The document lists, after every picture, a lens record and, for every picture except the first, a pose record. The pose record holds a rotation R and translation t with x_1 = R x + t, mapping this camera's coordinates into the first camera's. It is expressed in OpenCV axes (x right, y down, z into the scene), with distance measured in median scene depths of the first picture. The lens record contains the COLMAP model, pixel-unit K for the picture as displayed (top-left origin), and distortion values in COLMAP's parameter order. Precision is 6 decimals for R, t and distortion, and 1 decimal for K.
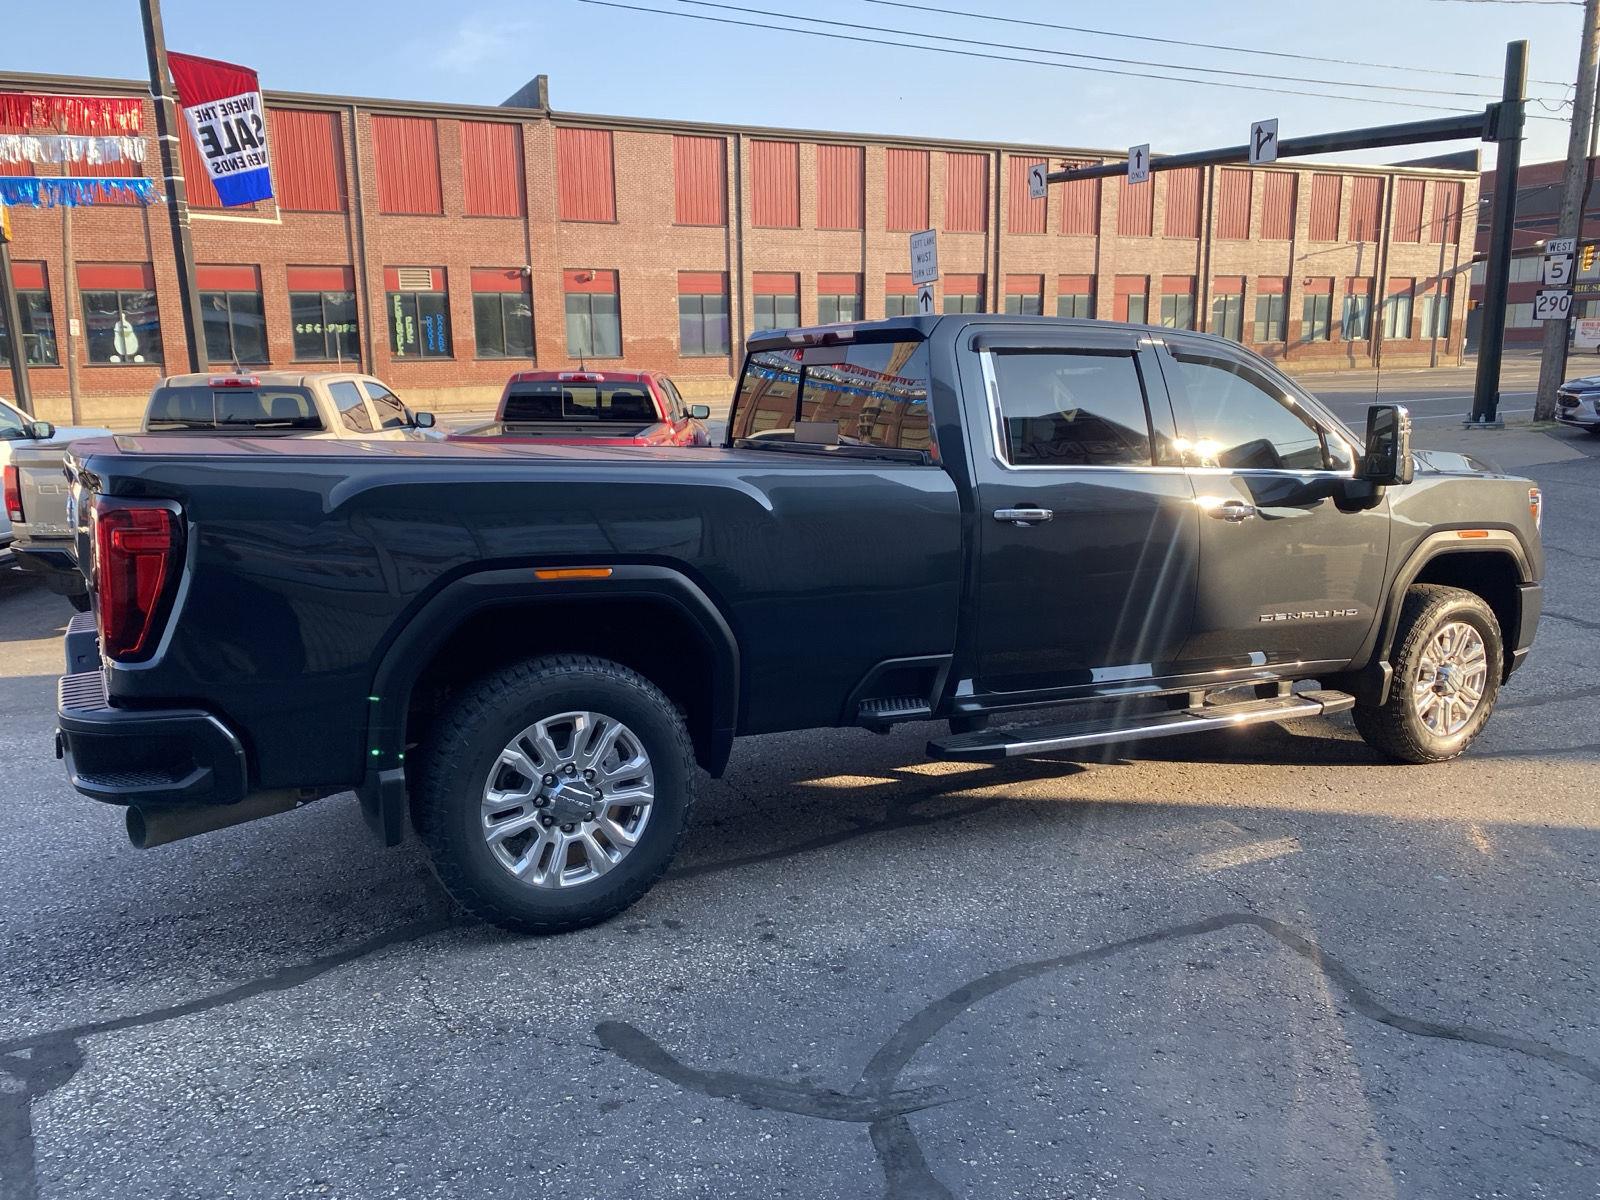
lens RADIAL K [[1221.8, 0, 795.2], [0, 1221.8, 605.6], [0, 0, 1]] dist [0.021055, -0.011837]
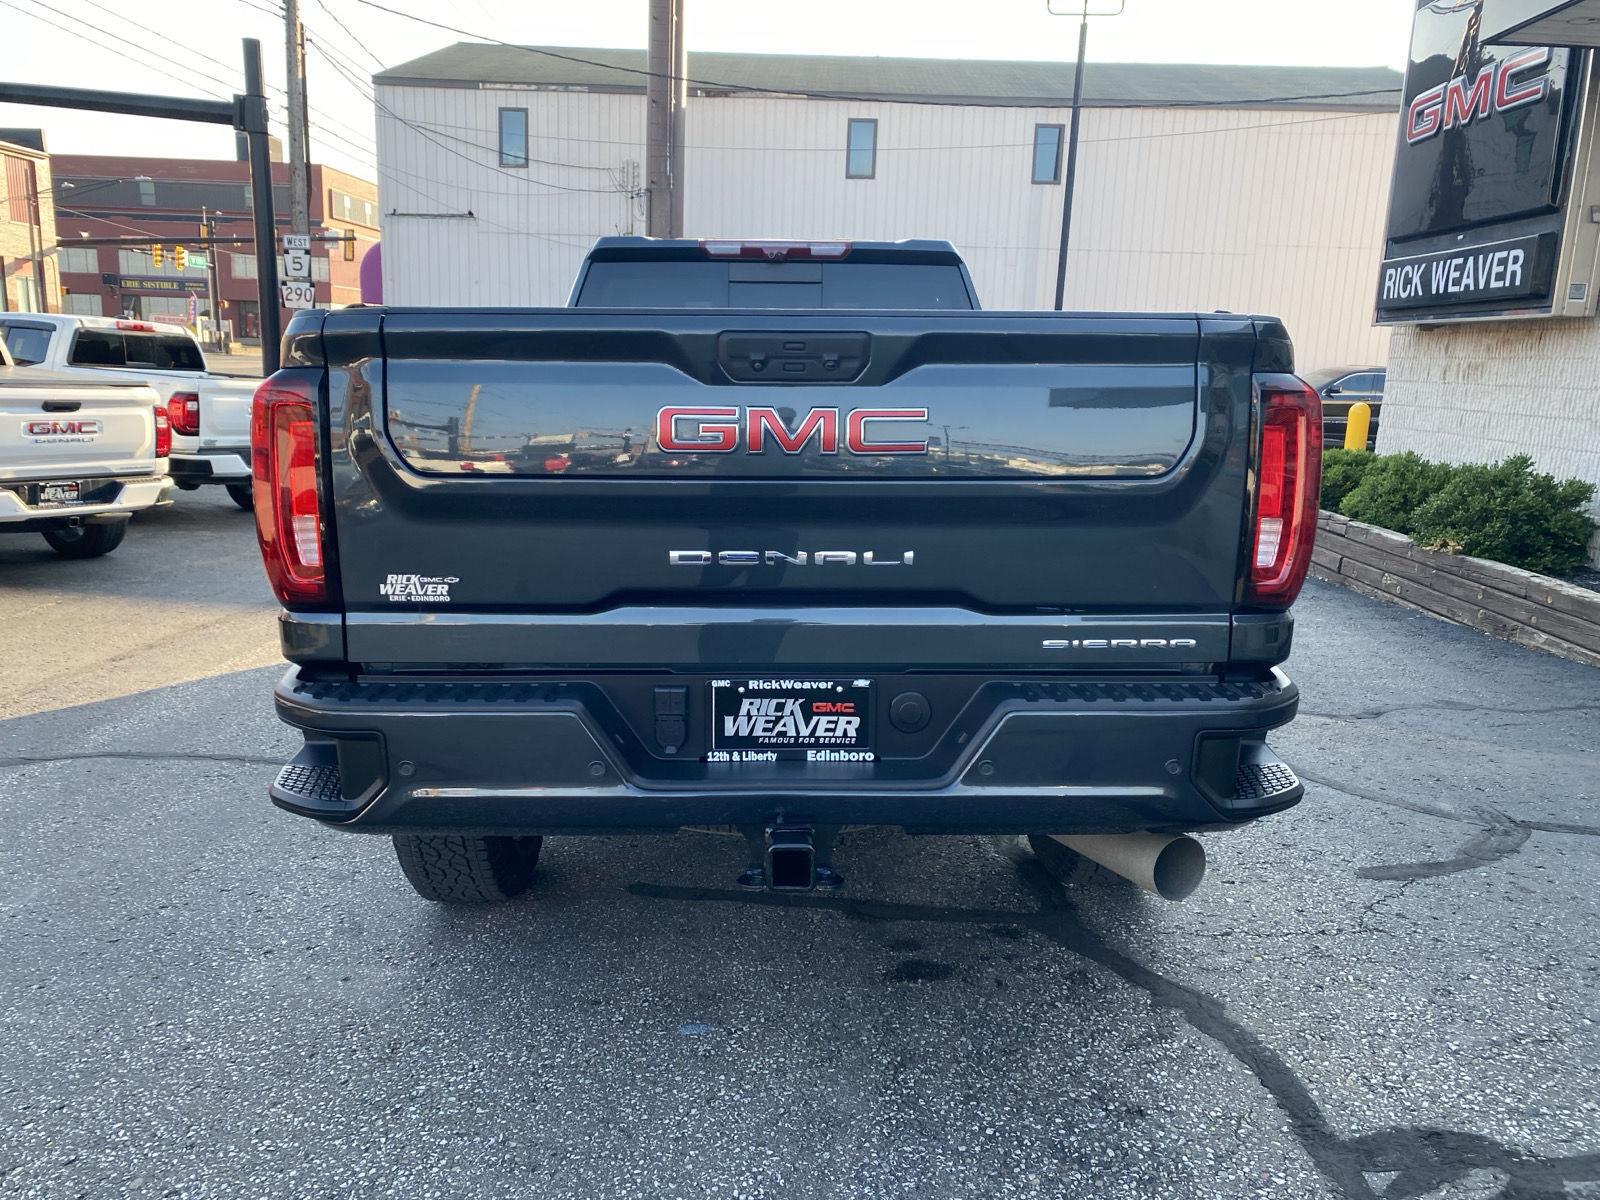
lens RADIAL K [[1221.8, 0, 795.2], [0, 1221.8, 605.6], [0, 0, 1]] dist [0.021055, -0.011837]
pose [[0.464665, -0.147562, 0.873105, -0.105308], [0.143937, 0.985490, 0.089953, -0.004903], [-0.873710, 0.083874, 0.479163, 0.073335]]
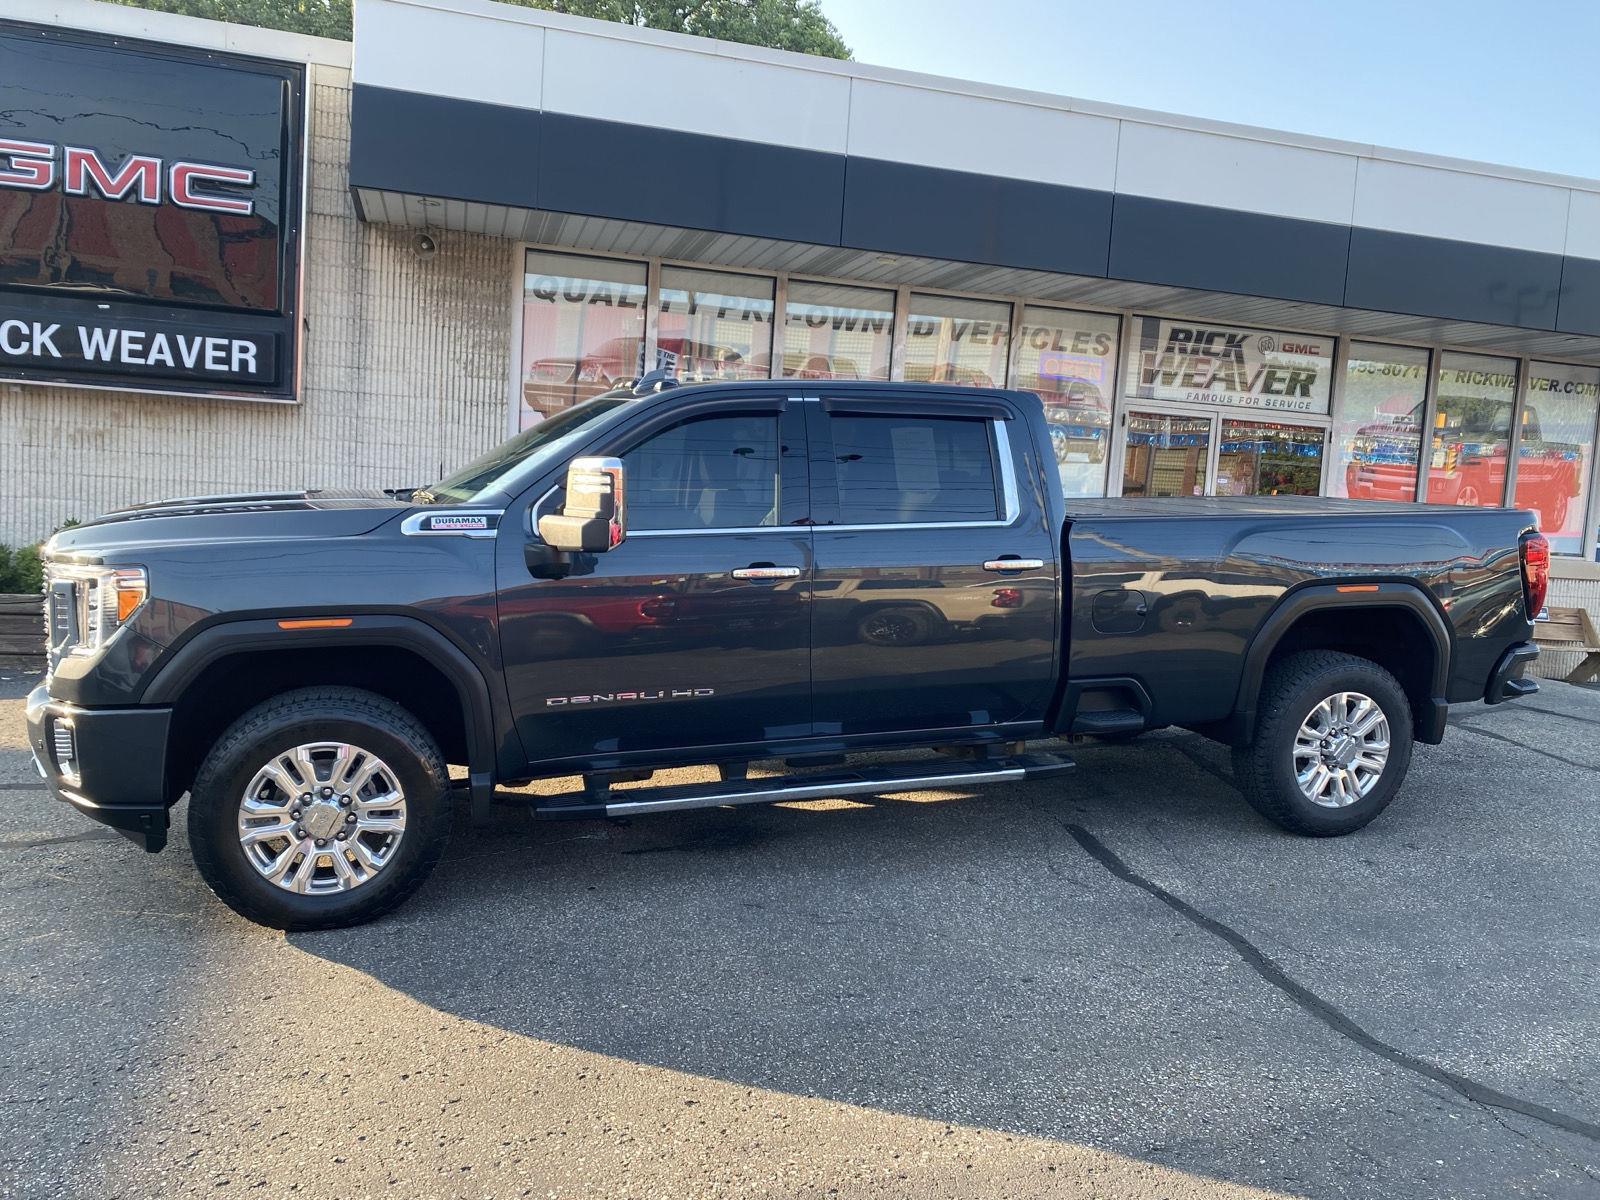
lens RADIAL K [[1213.8, 0, 778.4], [0, 1213.8, 572.8], [0, 0, 1]] dist [0.031364, -0.027082]
pose [[-0.979303, -0.056384, 0.194387, -0.003372], [-0.003529, 0.965024, 0.262136, -0.048628], [-0.202368, 0.256025, -0.945250, 0.283097]]
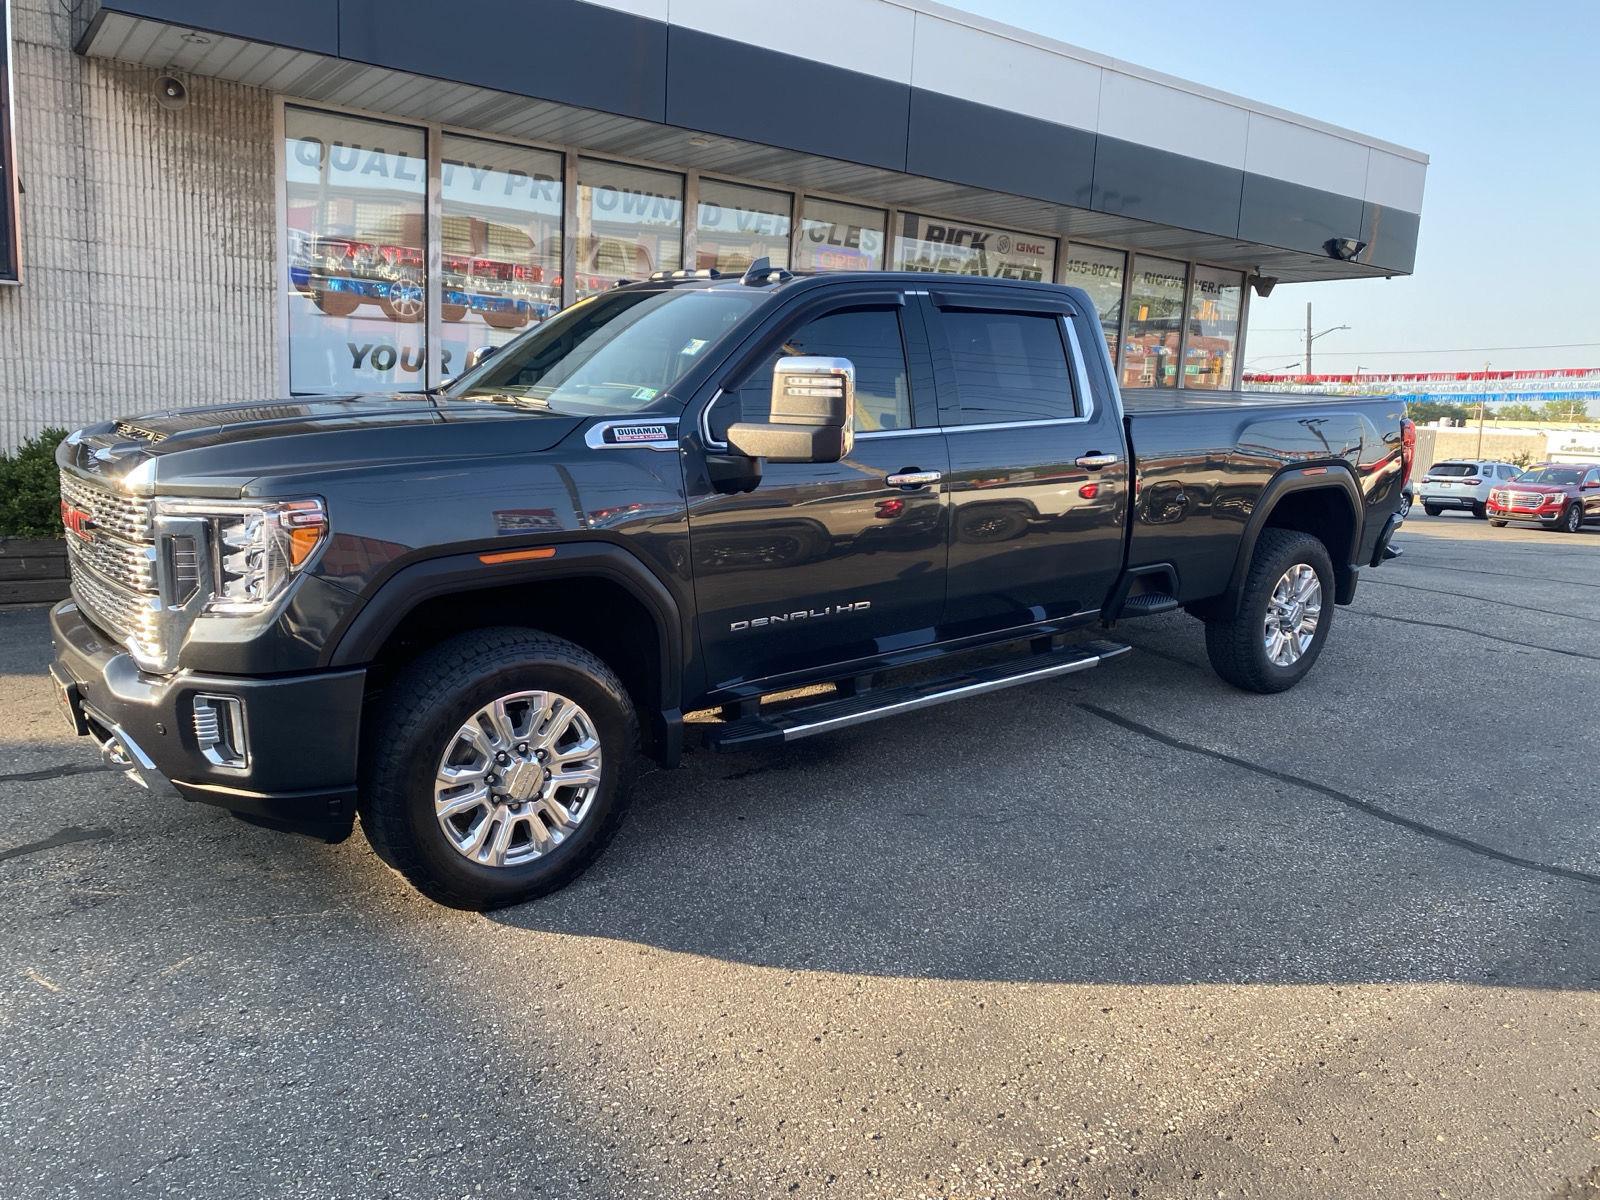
lens RADIAL K [[1221.9, 0, 775.4], [0, 1221.9, 582.5], [0, 0, 1]] dist [0.018722, -0.003613]
pose [[-0.988591, -0.008623, -0.150378, 0.051205], [-0.059879, 0.938579, 0.339830, -0.046460], [0.138211, 0.344958, -0.928387, 0.279508]]
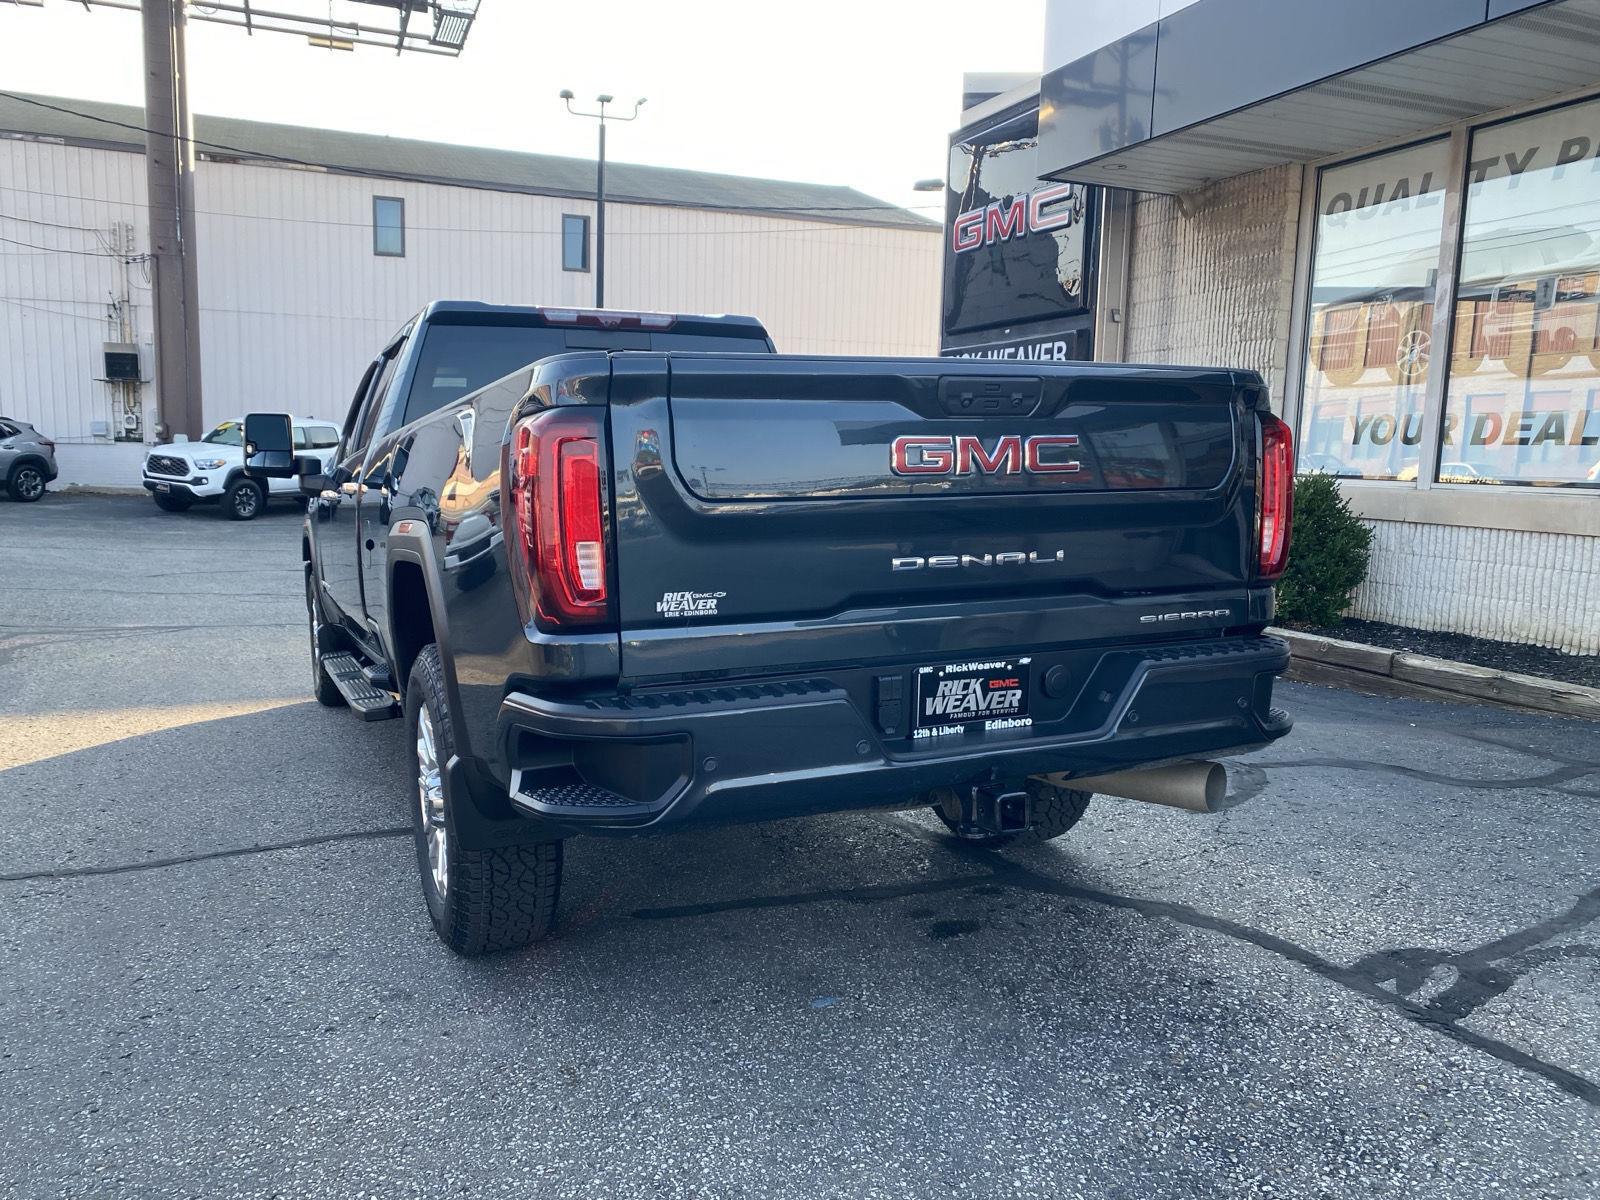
lens RADIAL K [[1216.0, 0, 792.3], [0, 1216.0, 605.8], [0, 0, 1]] dist [0.029329, -0.027078]
pose [[0.074091, -0.108182, 0.991366, -0.124271], [0.181752, 0.978914, 0.093239, -0.007756], [-0.980549, 0.173275, 0.092191, 0.103906]]
